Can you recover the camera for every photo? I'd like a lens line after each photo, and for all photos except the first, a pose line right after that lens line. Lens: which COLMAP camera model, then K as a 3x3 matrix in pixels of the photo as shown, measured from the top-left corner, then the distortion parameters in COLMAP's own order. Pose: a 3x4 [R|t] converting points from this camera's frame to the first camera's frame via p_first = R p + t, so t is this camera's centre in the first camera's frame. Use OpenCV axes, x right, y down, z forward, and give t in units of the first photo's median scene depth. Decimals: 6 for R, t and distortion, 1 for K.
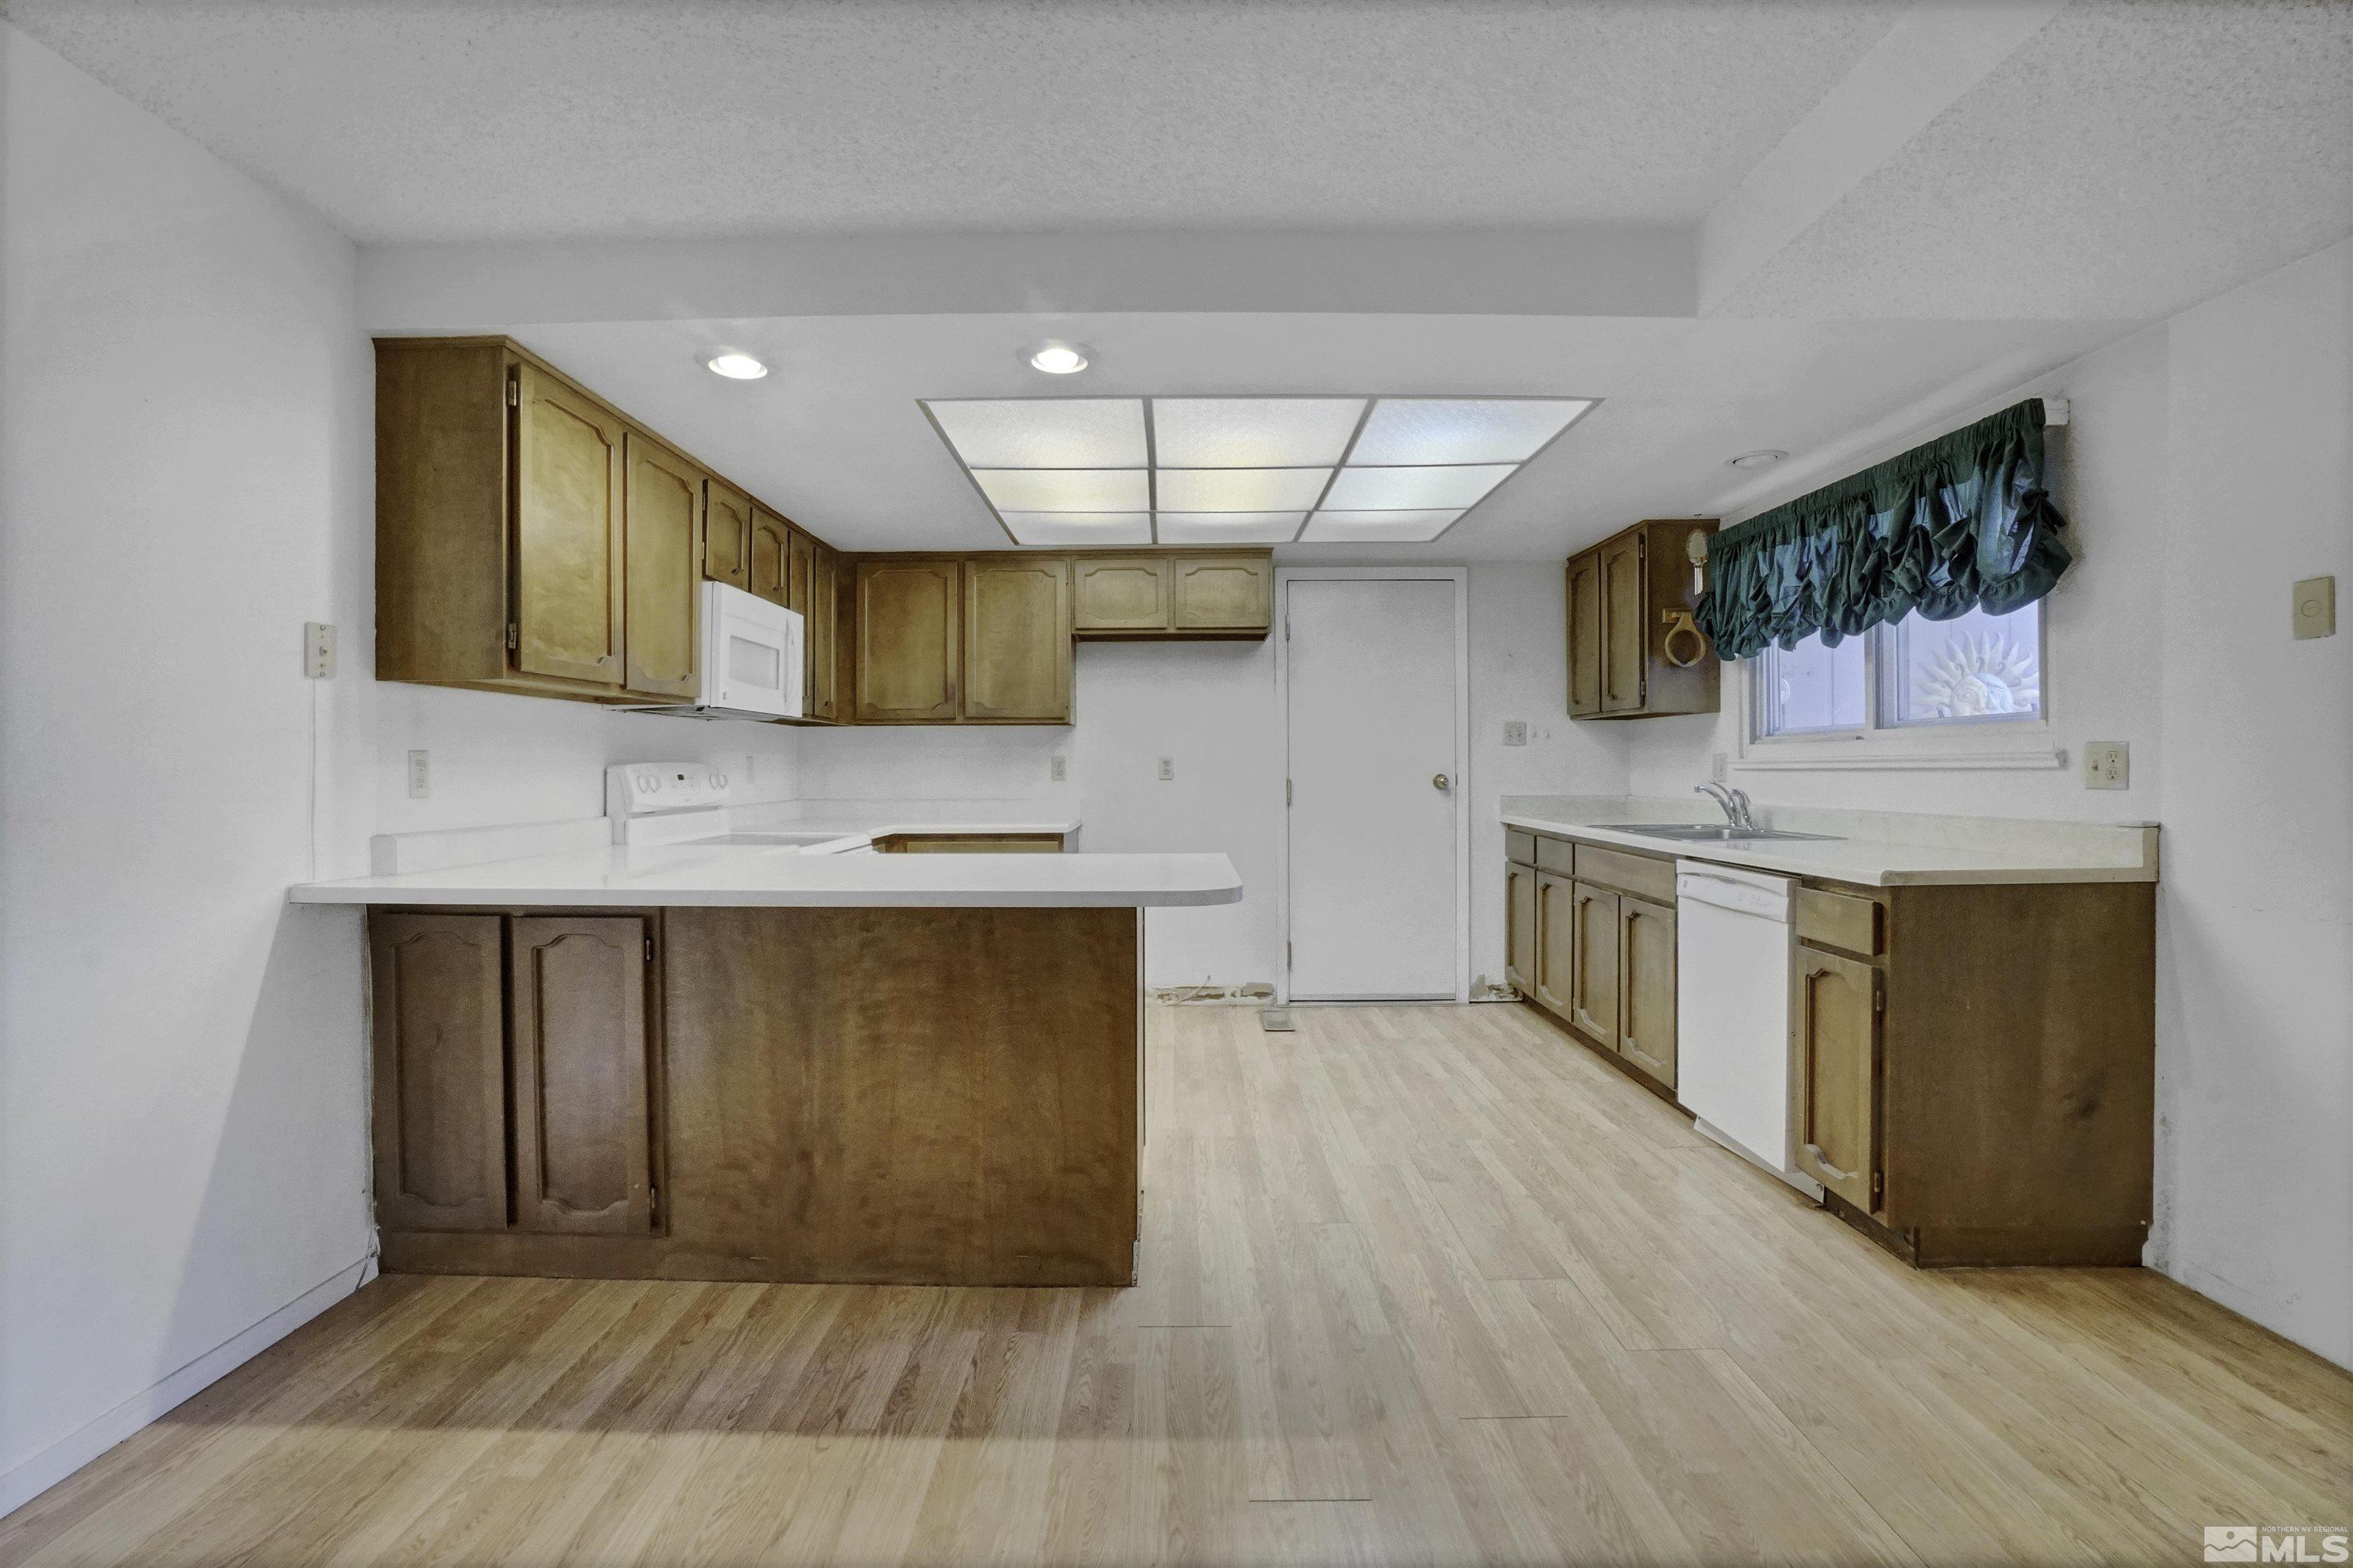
lens RADIAL K [[1058.8, 0, 1166.1], [0, 1058.8, 778.4], [0, 0, 1]] dist [0.000824, 0.000072]
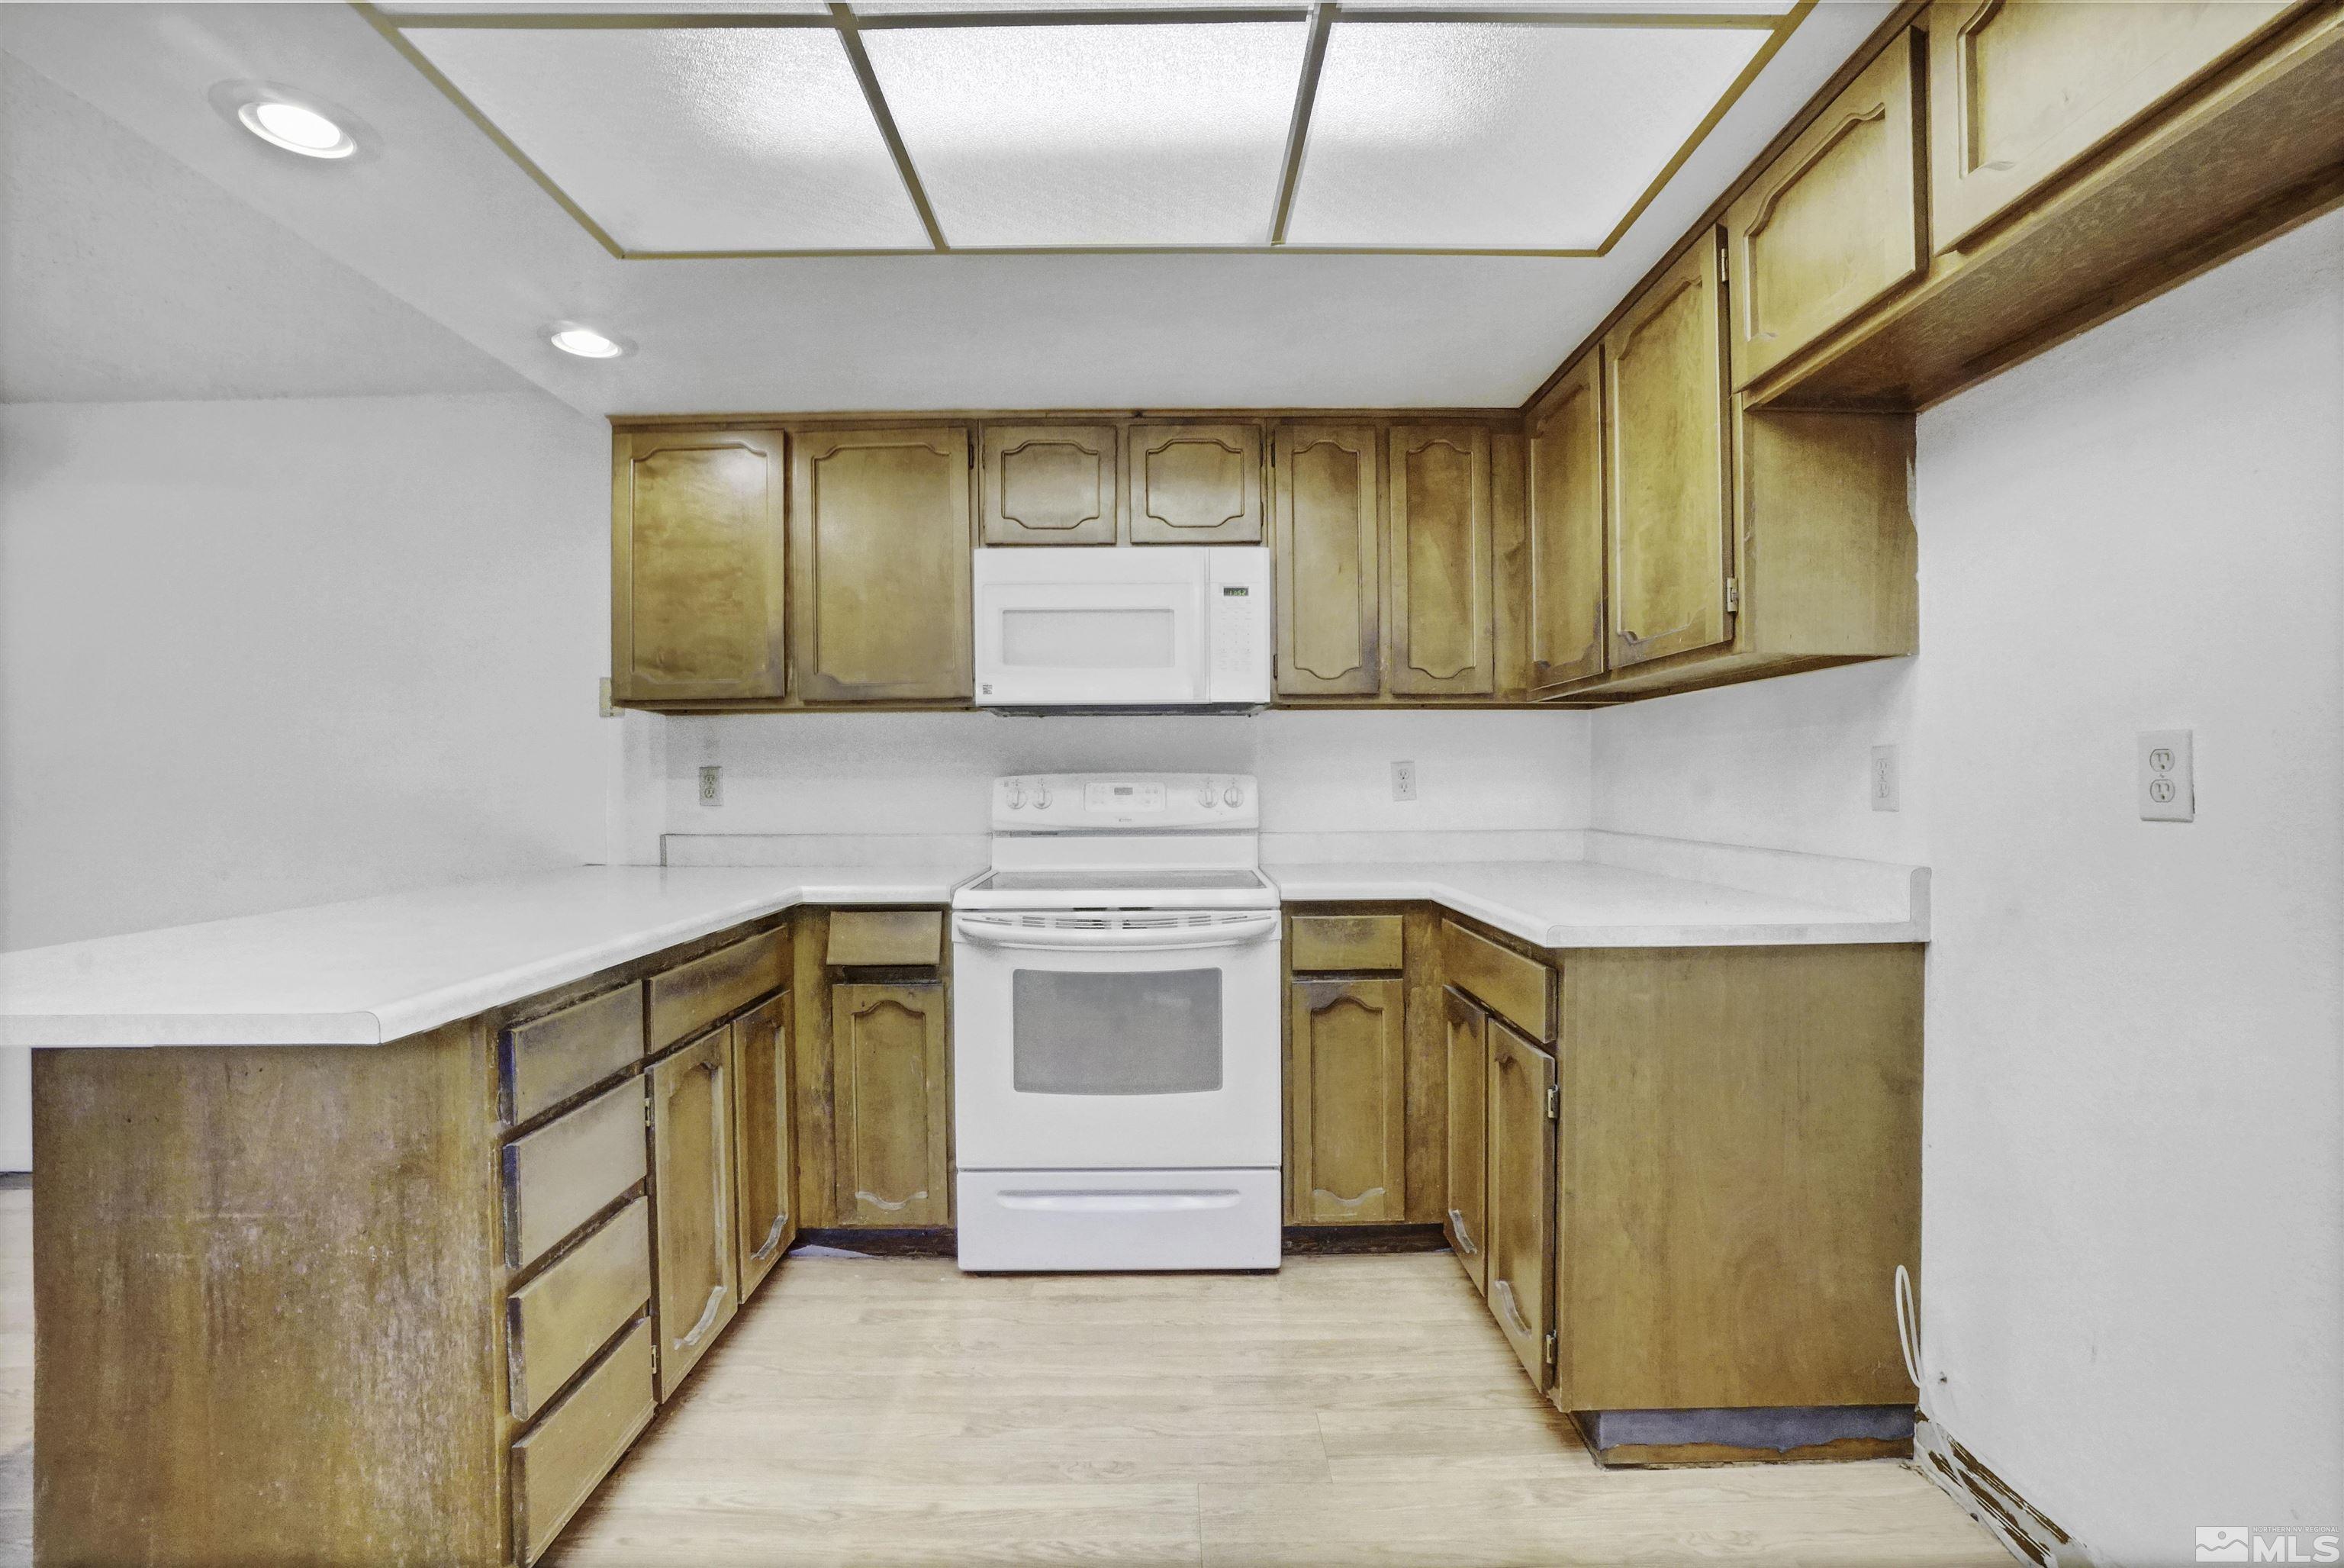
lens RADIAL K [[1054.7, 0, 1161.7], [0, 1054.7, 778.4], [0, 0, 1]] dist [0.000824, 0.000072]
pose [[0.012407, -0.000689, -0.999923, 0.246179], [-0.007115, 0.999974, -0.000777, -0.007473], [0.999898, 0.007124, 0.012402, 0.759852]]
